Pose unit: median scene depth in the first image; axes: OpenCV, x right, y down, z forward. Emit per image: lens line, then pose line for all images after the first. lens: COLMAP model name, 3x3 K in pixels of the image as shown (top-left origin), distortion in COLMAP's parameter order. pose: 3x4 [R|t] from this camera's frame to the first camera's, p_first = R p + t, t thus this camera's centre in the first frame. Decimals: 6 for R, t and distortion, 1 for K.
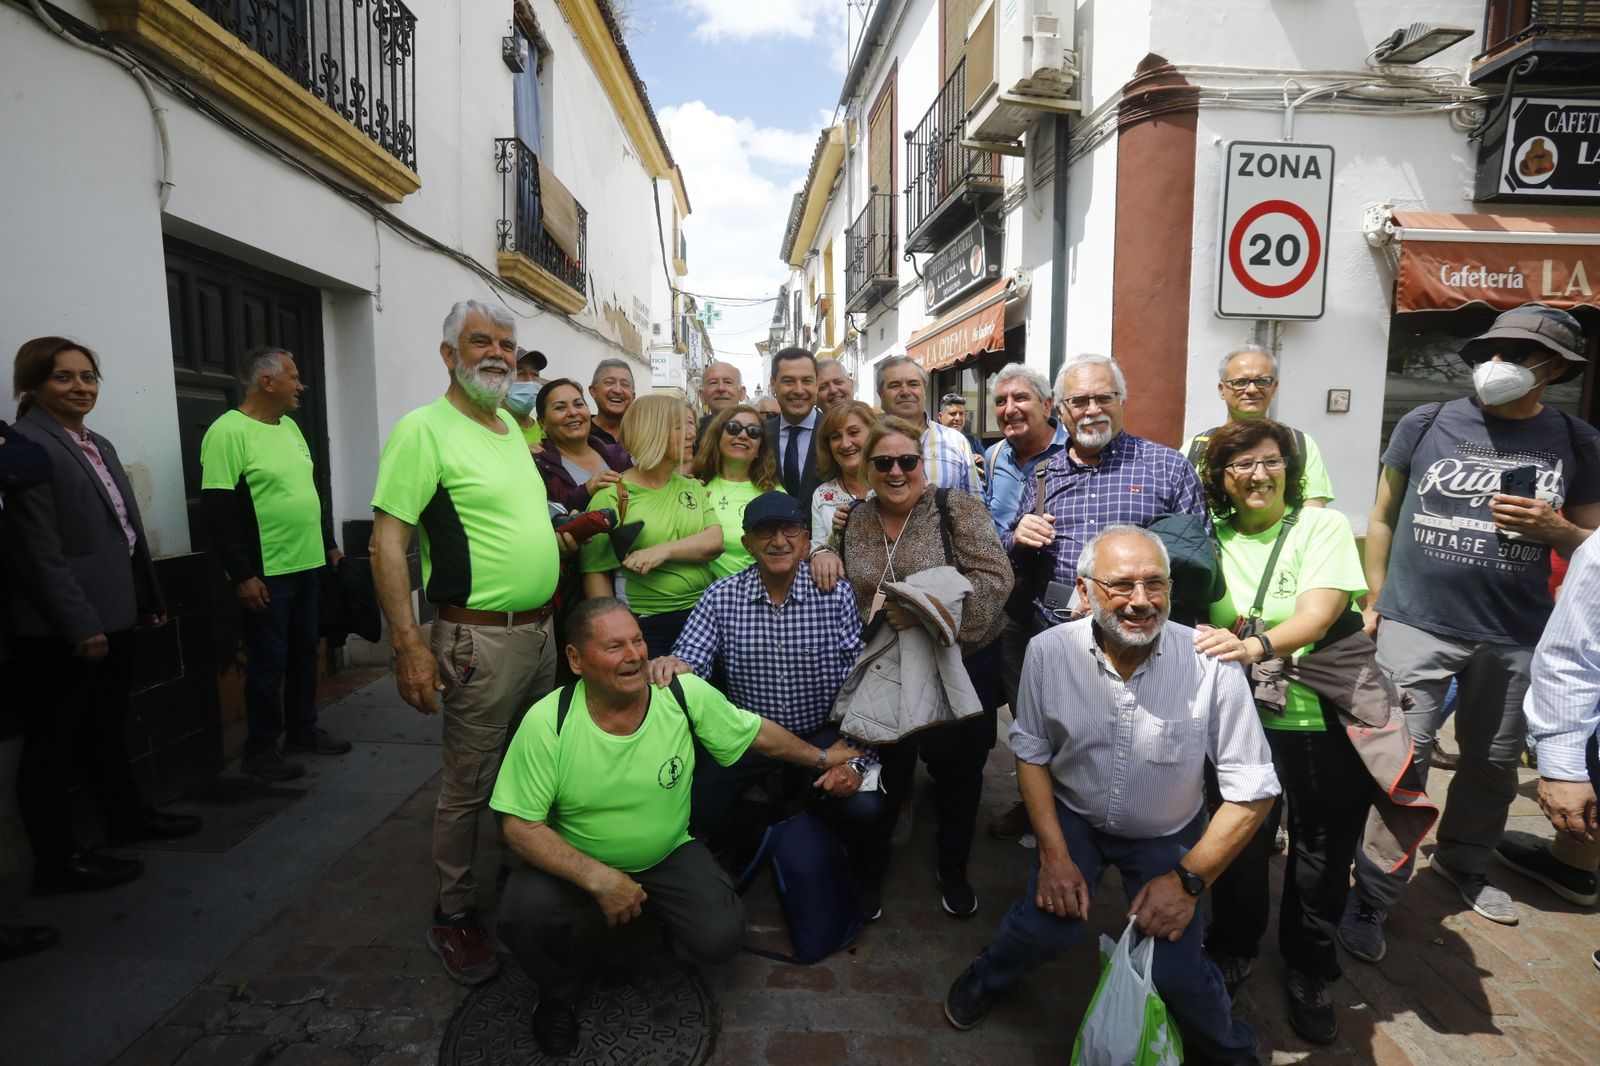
lens RADIAL K [[725.4, 0, 788.9], [0, 725.4, 533.1], [0, 0, 1]] dist [-0.061875, 0.022714]
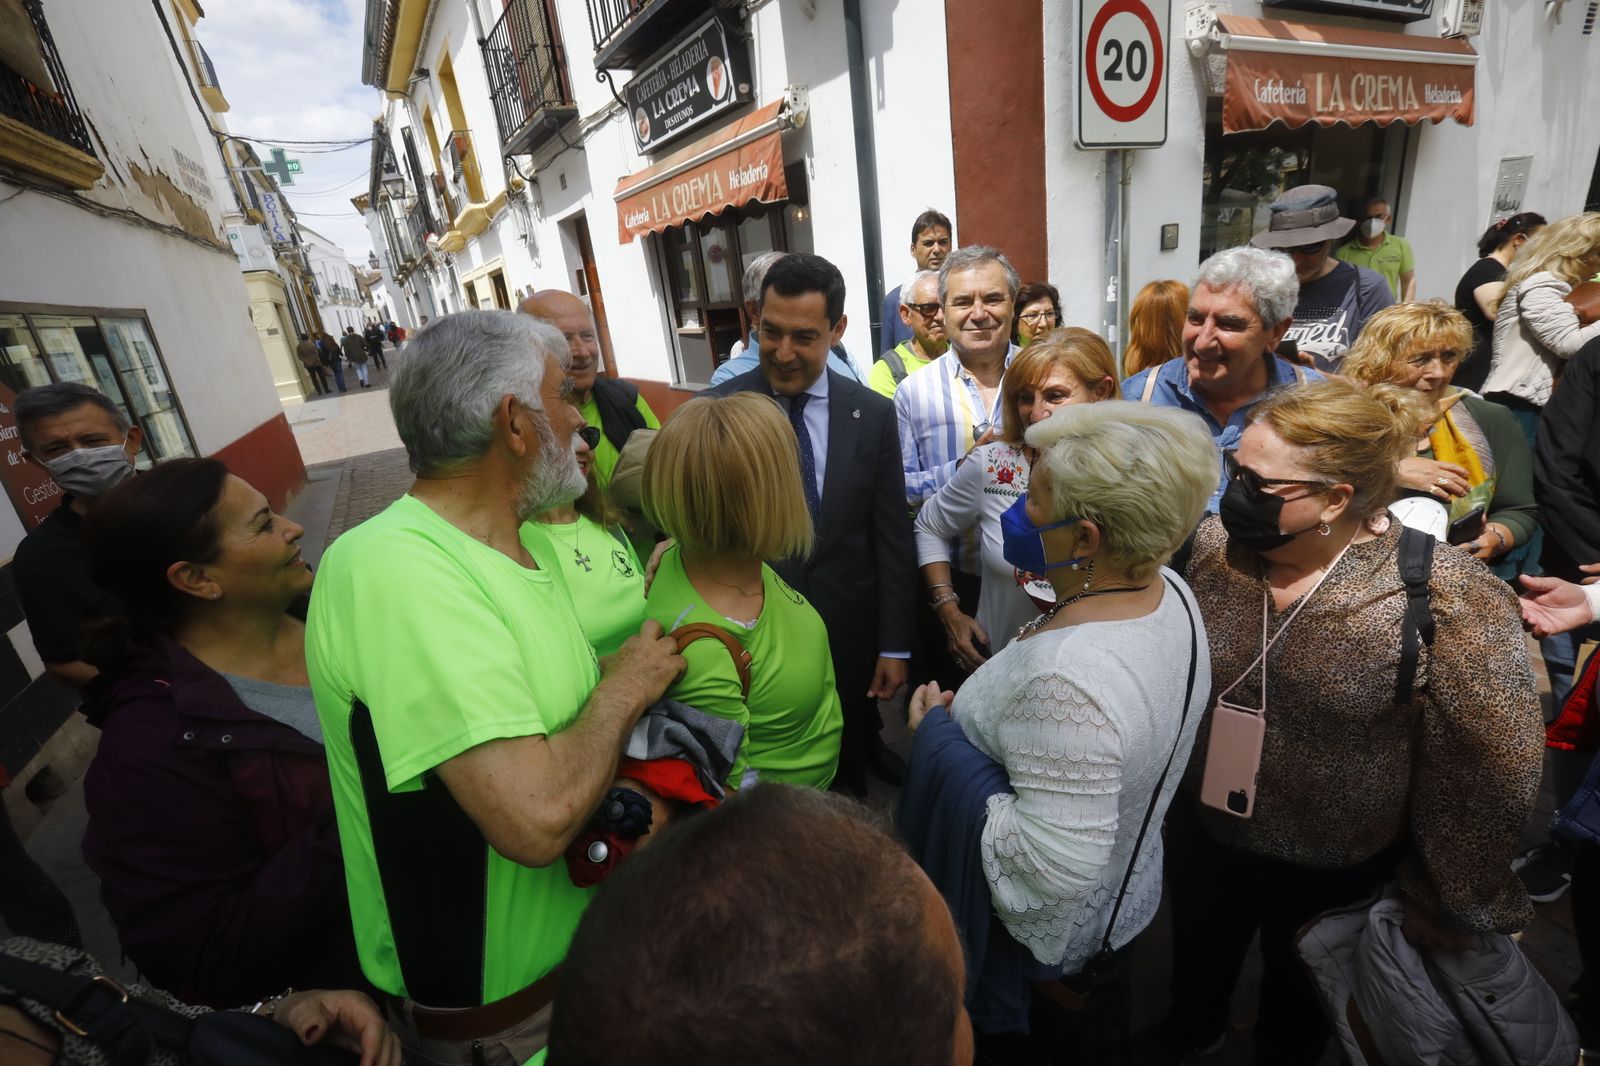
lens RADIAL K [[725.4, 0, 788.9], [0, 725.4, 533.1], [0, 0, 1]] dist [-0.061875, 0.022714]
pose [[0.886217, -0.255564, 0.386402, -0.087413], [0.170325, 0.955399, 0.241252, -0.079723], [-0.430824, -0.147988, 0.890219, 0.203422]]
